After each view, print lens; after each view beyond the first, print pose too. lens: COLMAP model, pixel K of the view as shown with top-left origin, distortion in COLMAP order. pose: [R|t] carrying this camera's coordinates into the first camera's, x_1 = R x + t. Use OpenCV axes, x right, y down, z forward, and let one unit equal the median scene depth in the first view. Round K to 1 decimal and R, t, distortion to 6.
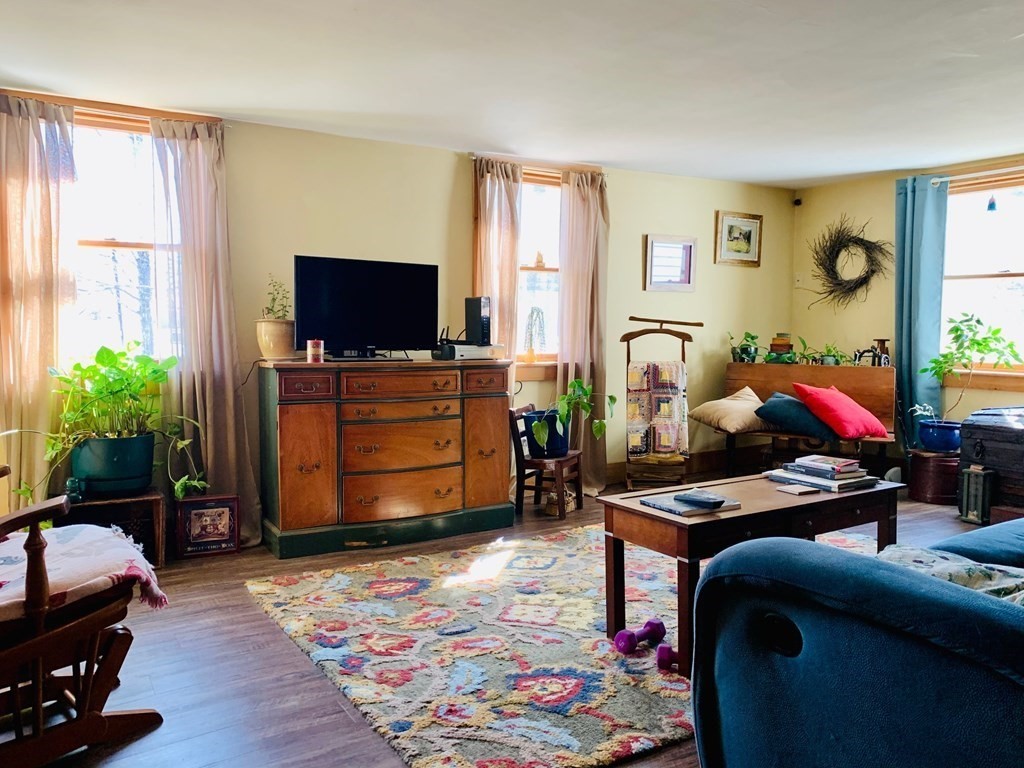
lens RADIAL K [[787.9, 0, 517.9], [0, 787.9, 385.3], [0, 0, 1]] dist [0.051750, -0.034070]
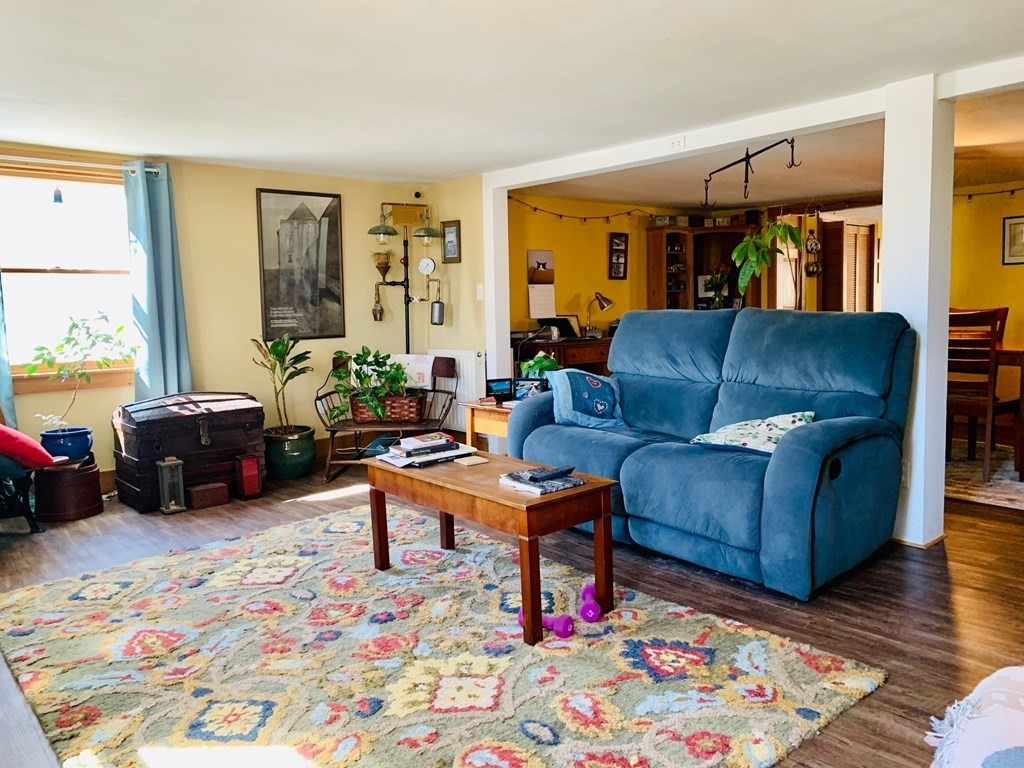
lens RADIAL K [[787.9, 0, 518.9], [0, 787.9, 383.9], [0, 0, 1]] dist [0.051750, -0.034070]
pose [[-0.154287, -0.104591, 0.982474, -0.795930], [0.098577, 0.987790, 0.120637, -0.117061], [-0.983096, 0.115462, -0.142093, 1.098205]]
